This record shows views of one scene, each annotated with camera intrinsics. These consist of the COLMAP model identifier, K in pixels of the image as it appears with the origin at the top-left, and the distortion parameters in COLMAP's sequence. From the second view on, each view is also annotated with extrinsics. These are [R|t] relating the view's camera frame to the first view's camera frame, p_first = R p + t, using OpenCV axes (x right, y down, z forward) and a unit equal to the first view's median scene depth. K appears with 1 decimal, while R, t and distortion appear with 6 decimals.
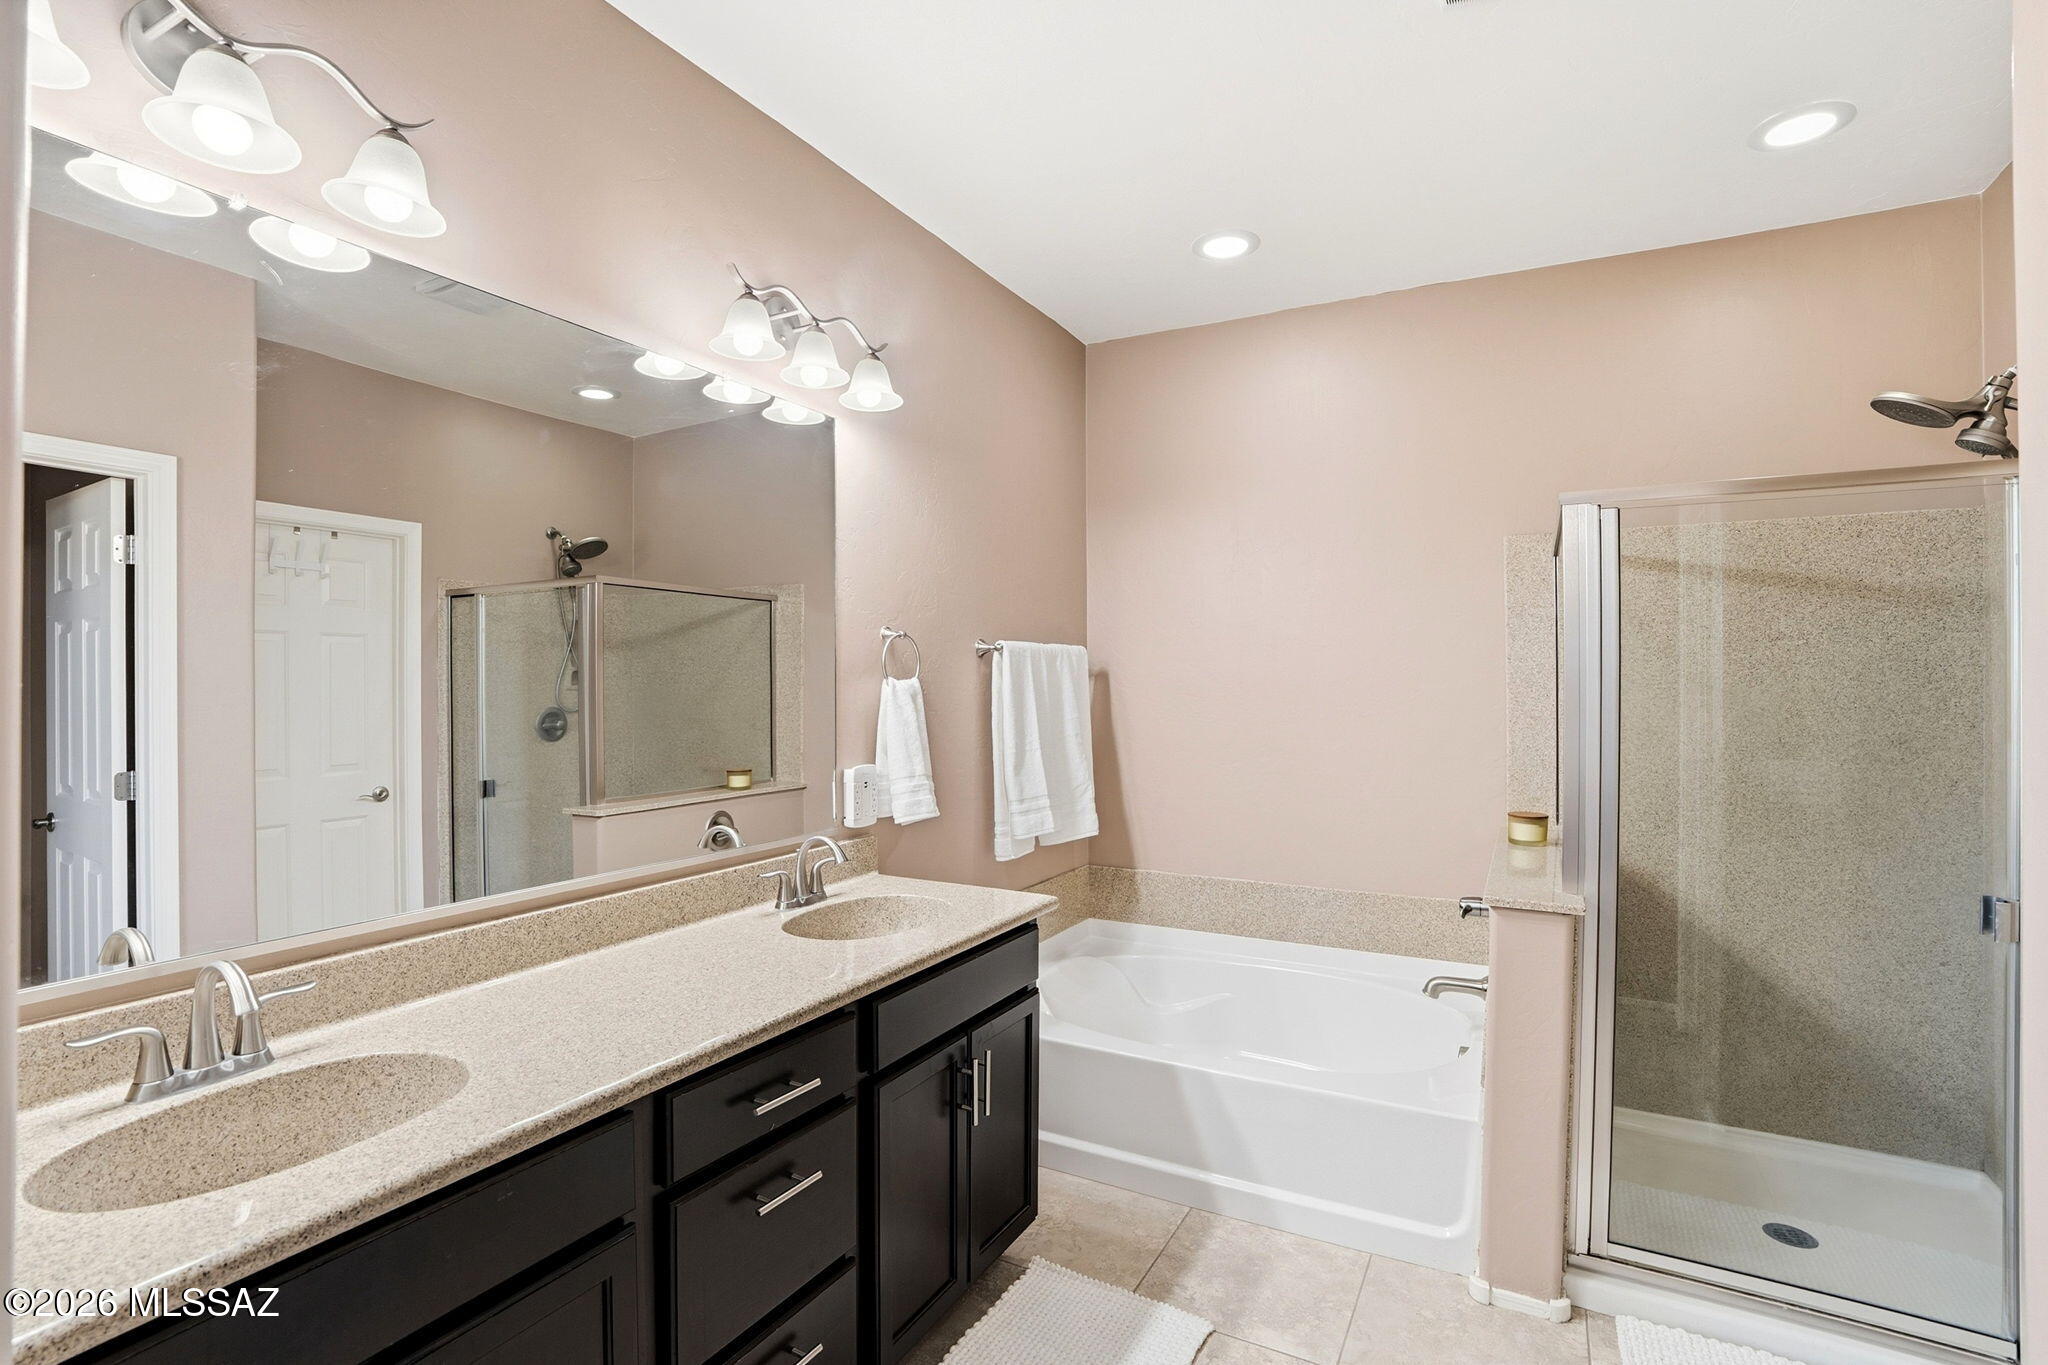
lens RADIAL K [[958.8, 0, 1024.9], [0, 958.8, 672.9], [0, 0, 1]] dist [-0.077114, 0.029528]
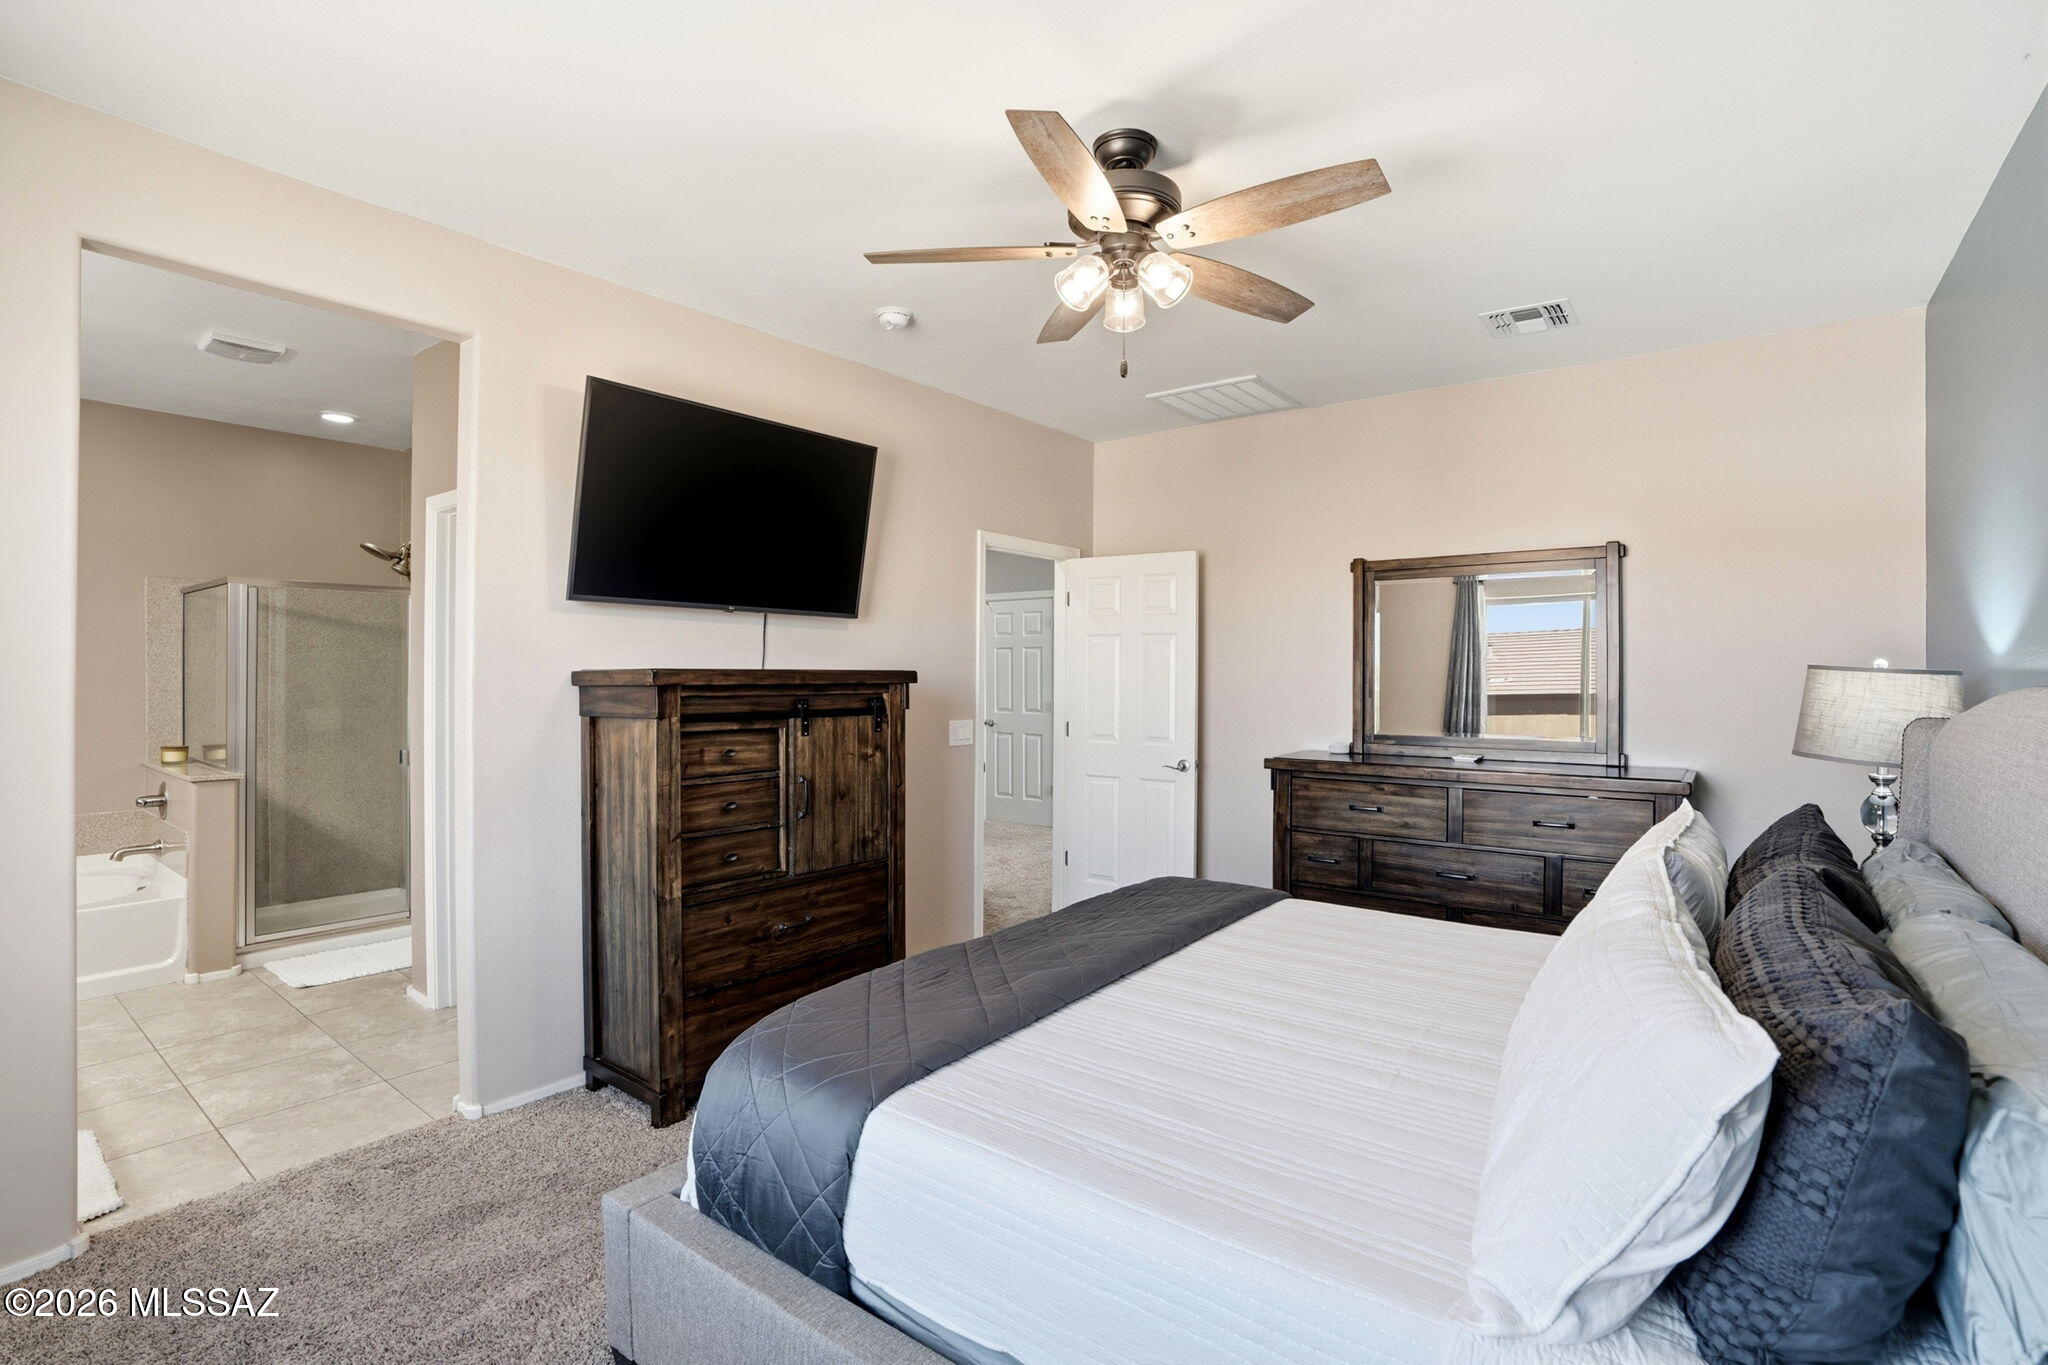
lens RADIAL K [[958.8, 0, 1024.9], [0, 958.8, 672.9], [0, 0, 1]] dist [-0.077114, 0.029528]
pose [[0.162577, -0.003668, 0.986689, -0.915352], [-0.012110, 0.999910, 0.005713, -0.012574], [-0.986622, -0.012878, 0.162518, -0.852743]]
